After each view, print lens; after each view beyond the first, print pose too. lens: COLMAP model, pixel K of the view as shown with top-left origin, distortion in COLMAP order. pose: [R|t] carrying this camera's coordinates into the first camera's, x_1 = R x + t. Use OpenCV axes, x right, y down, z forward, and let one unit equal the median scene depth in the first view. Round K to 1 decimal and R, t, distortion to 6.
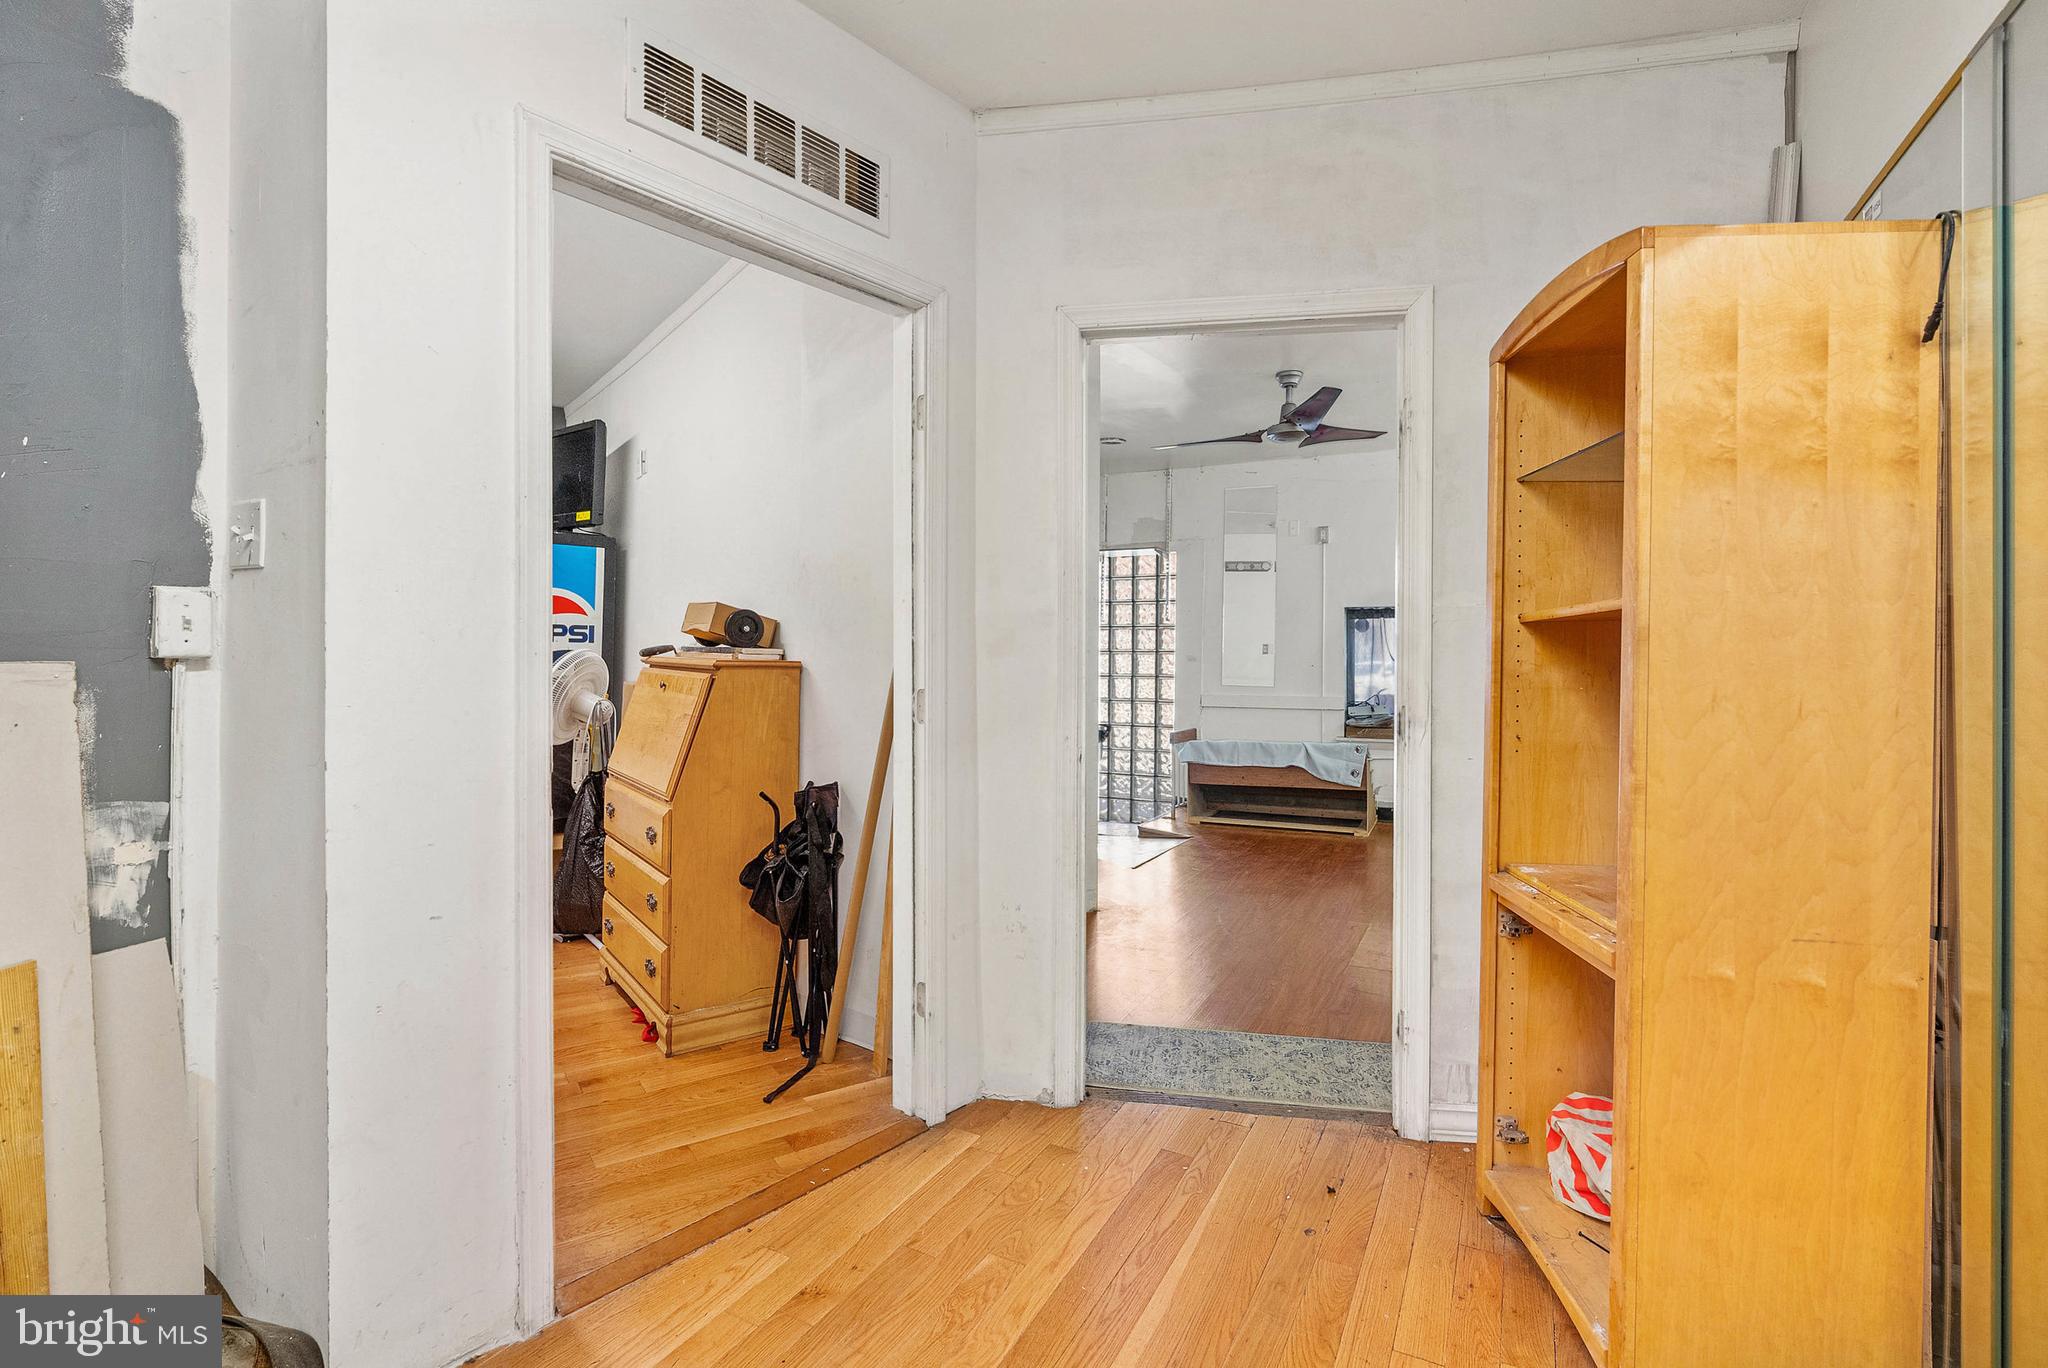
lens RADIAL K [[933.4, 0, 1047.9], [0, 933.4, 651.0], [0, 0, 1]] dist [-0.014023, 0.004807]
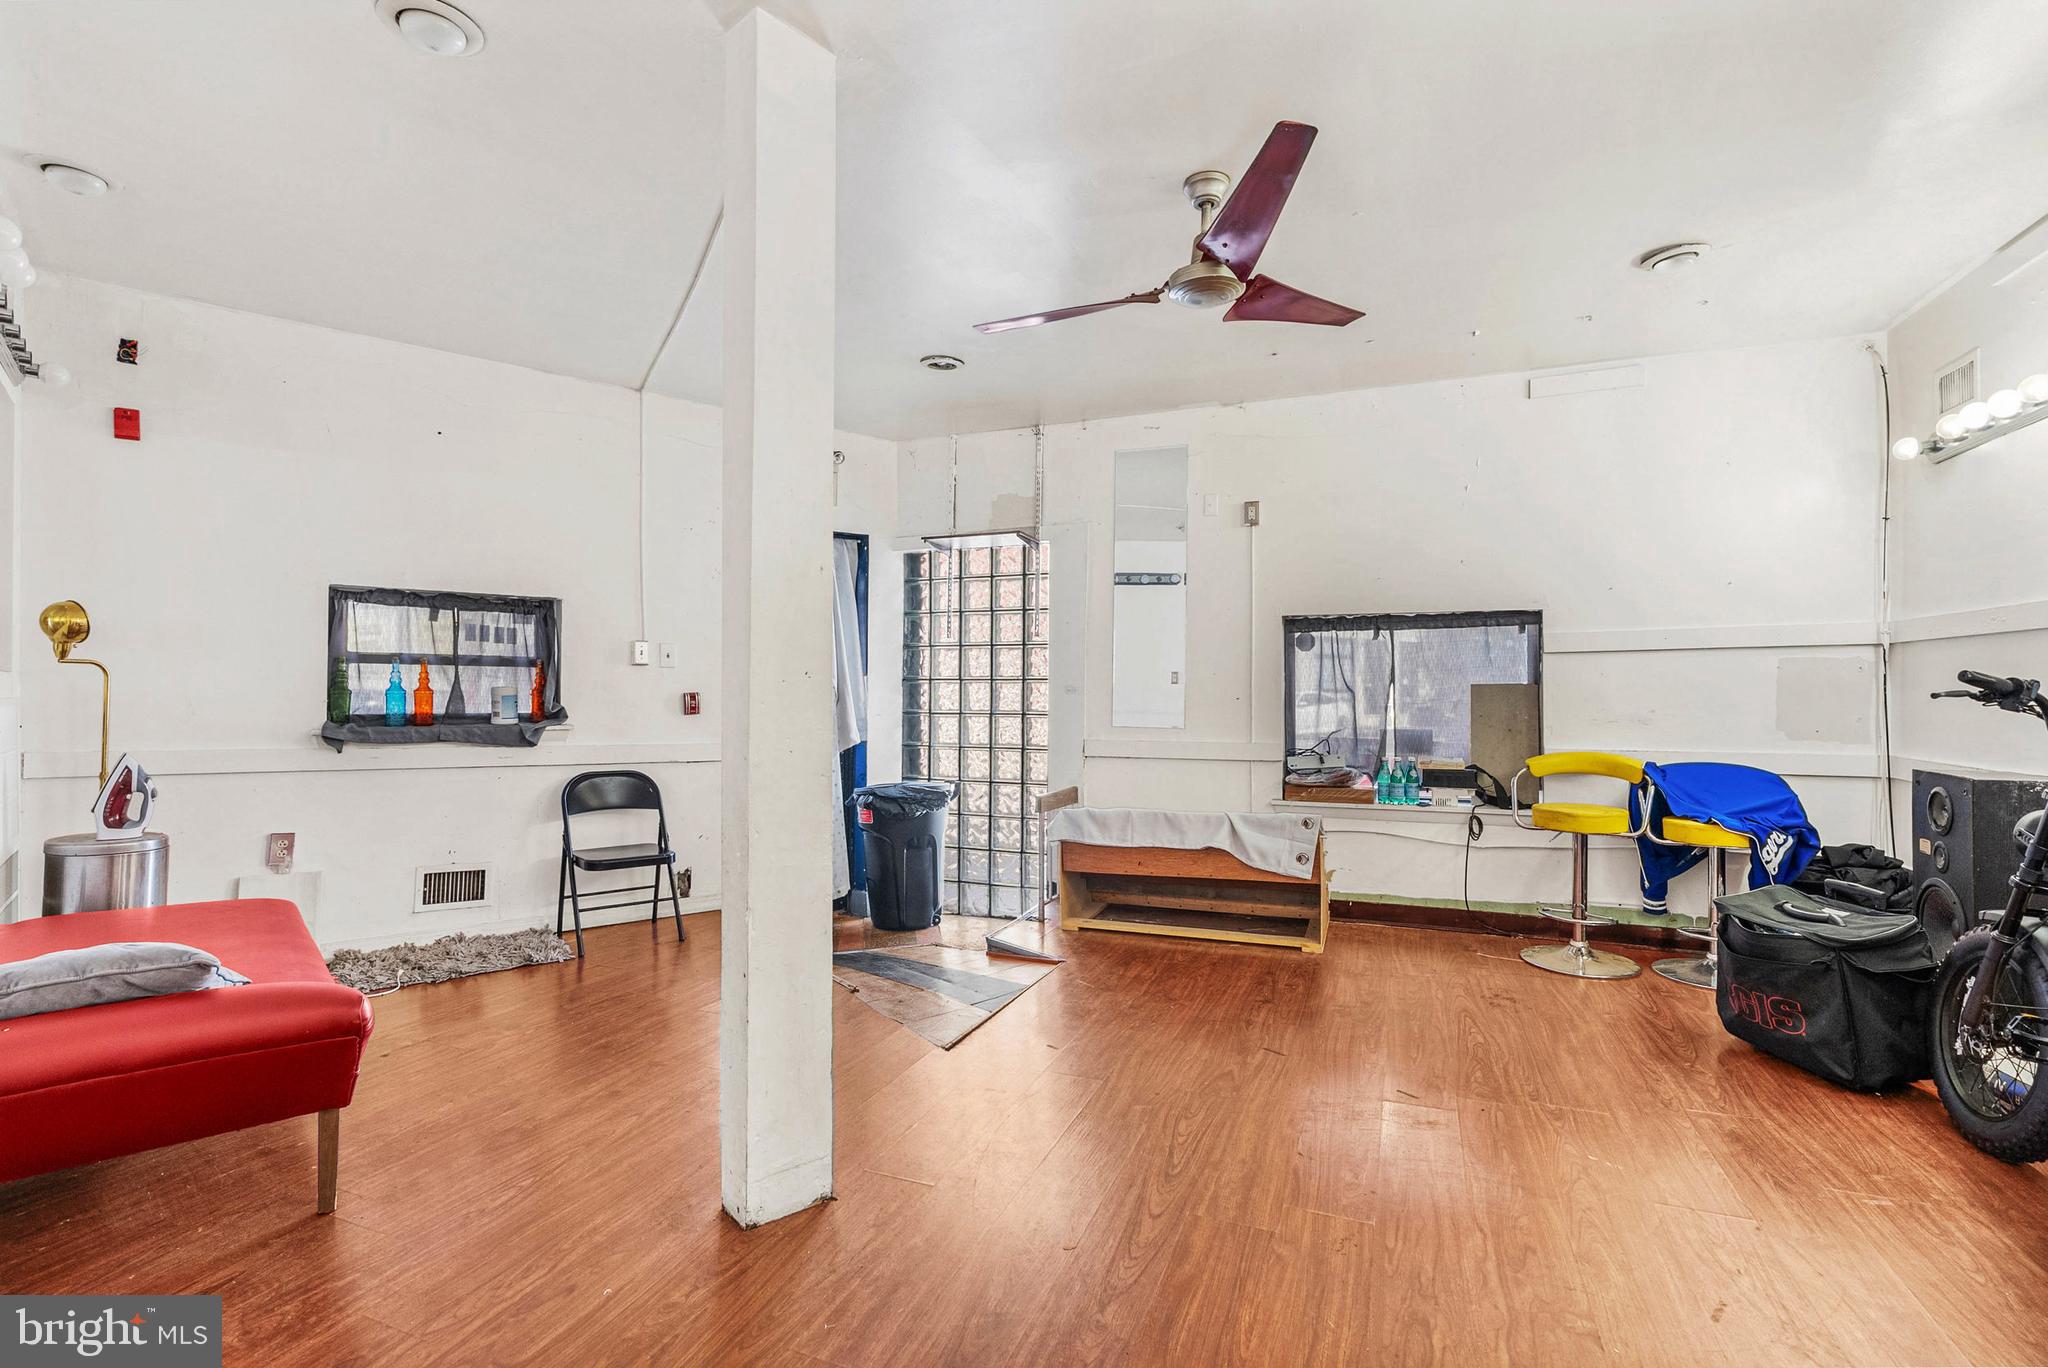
lens RADIAL K [[933.4, 0, 1029.1], [0, 933.4, 679.6], [0, 0, 1]] dist [-0.014023, 0.004807]
pose [[0.997457, -0.001962, 0.071238, 0.070856], [0.002180, 0.999993, -0.002989, 0.003083], [-0.071231, 0.003137, 0.997455, 0.286252]]
